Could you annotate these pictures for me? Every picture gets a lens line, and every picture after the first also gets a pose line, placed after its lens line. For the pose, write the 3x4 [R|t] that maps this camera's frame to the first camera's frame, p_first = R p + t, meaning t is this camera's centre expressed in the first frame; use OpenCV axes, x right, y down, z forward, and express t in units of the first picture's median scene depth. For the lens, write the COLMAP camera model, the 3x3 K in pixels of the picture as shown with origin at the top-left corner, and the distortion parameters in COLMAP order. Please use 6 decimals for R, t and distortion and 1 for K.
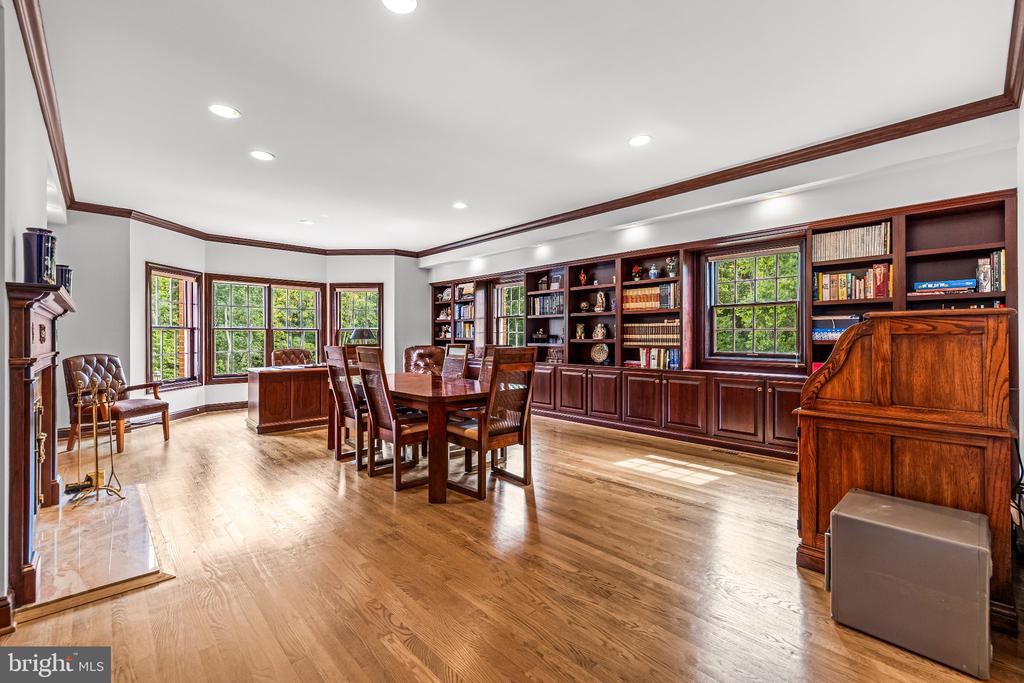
lens RADIAL K [[430.8, 0, 528.4], [0, 430.8, 338.8], [0, 0, 1]] dist [0.000276, -0.000009]
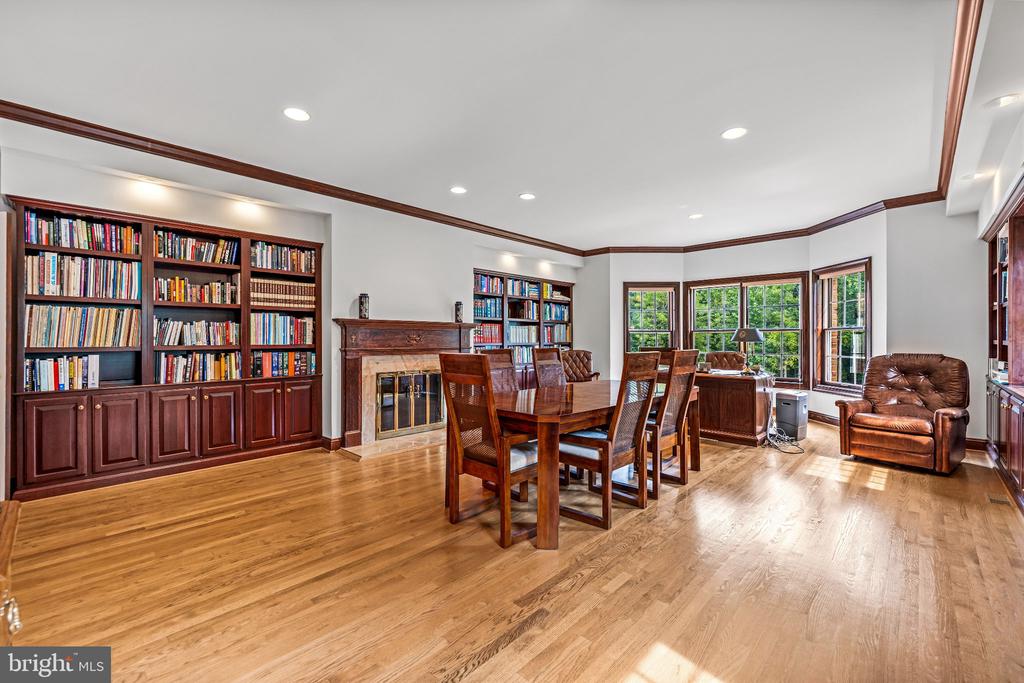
lens RADIAL K [[437.8, 0, 511.8], [0, 437.8, 329.6], [0, 0, 1]] dist [0.002313, 0.000133]
pose [[0.036150, -0.018549, -0.999174, 0.689686], [-0.002118, 0.999824, -0.018638, -0.008952], [0.999344, 0.002790, 0.036104, 0.928341]]
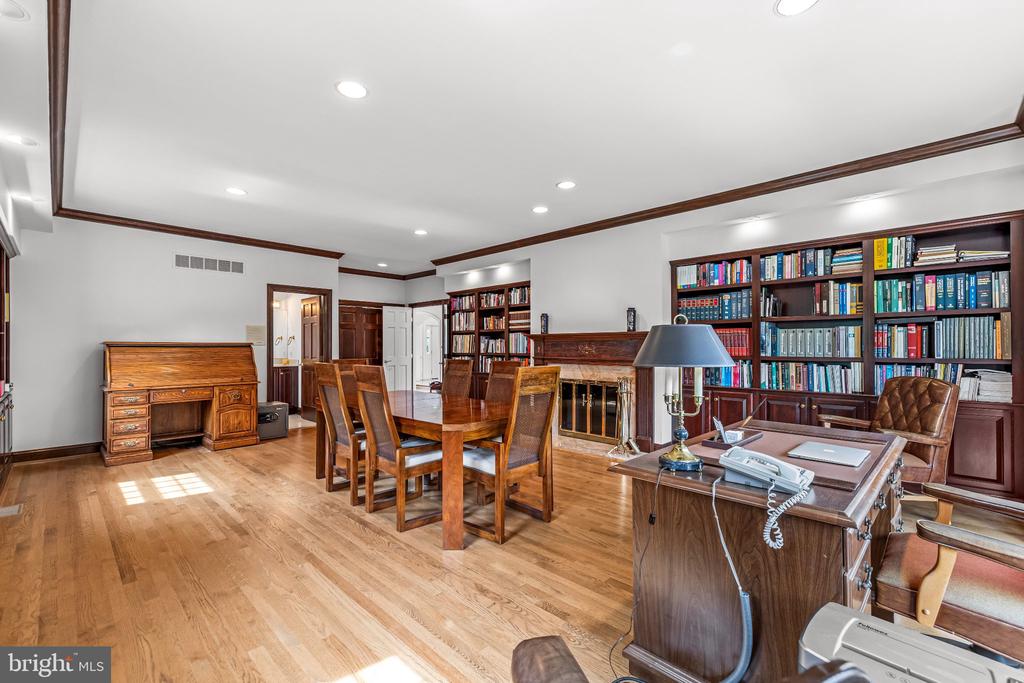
lens RADIAL K [[447.3, 0, 541.0], [0, 447.3, 347.0], [0, 0, 1]] dist [-0.036663, 0.000019]
pose [[-0.999052, 0.000021, -0.043538, -0.501069], [0.000194, 0.999992, -0.003965, -0.007030], [0.043537, -0.003969, -0.999044, 2.146261]]
